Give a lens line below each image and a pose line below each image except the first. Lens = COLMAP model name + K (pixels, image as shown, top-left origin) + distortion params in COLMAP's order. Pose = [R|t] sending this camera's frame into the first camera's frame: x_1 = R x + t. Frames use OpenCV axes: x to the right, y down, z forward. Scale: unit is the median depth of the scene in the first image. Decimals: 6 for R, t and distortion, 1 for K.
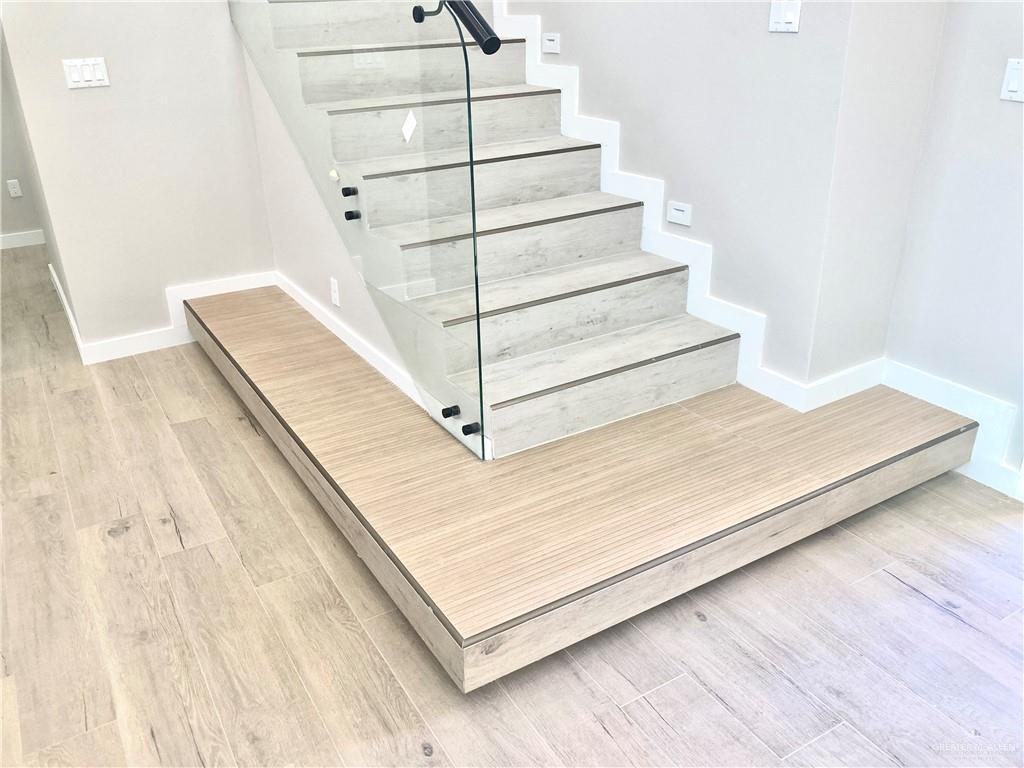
lens RADIAL K [[852.7, 0, 504.4], [0, 852.7, 384.2], [0, 0, 1]] dist [0.058771, -0.077373]
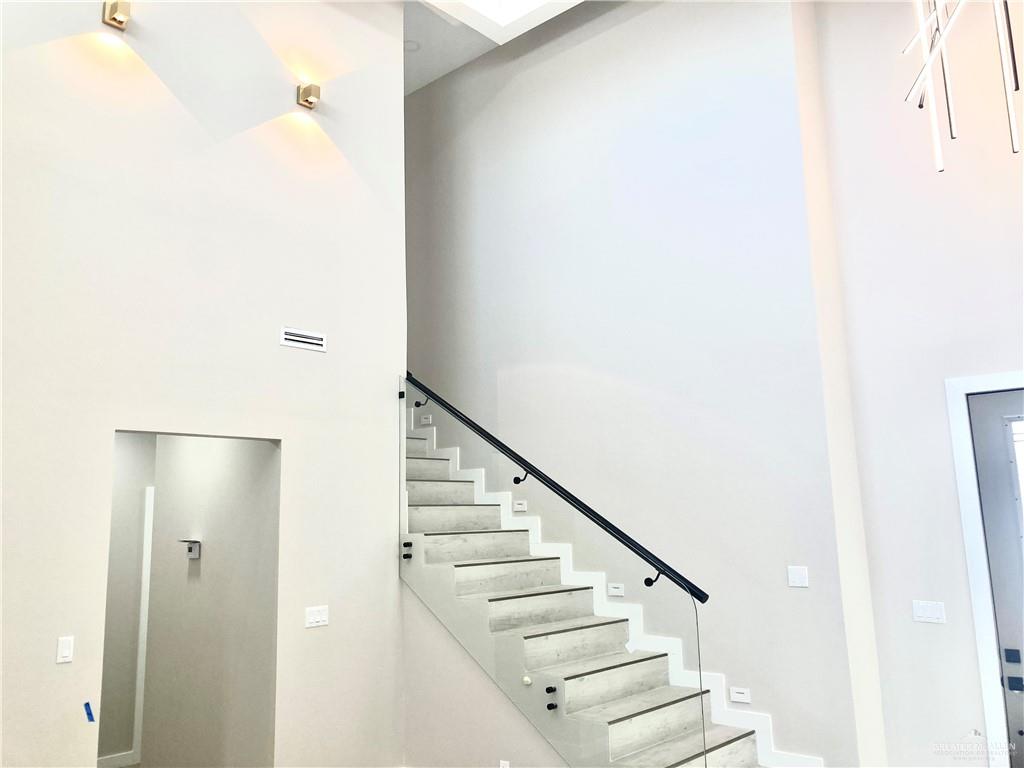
lens RADIAL K [[852.7, 0, 516.2], [0, 852.7, 340.3], [0, 0, 1]] dist [0.058771, -0.077373]
pose [[0.952718, 0.071039, 0.295435, -0.696342], [0.118580, 0.808268, -0.576750, 0.137215], [-0.279763, 0.584513, 0.761628, -0.475004]]
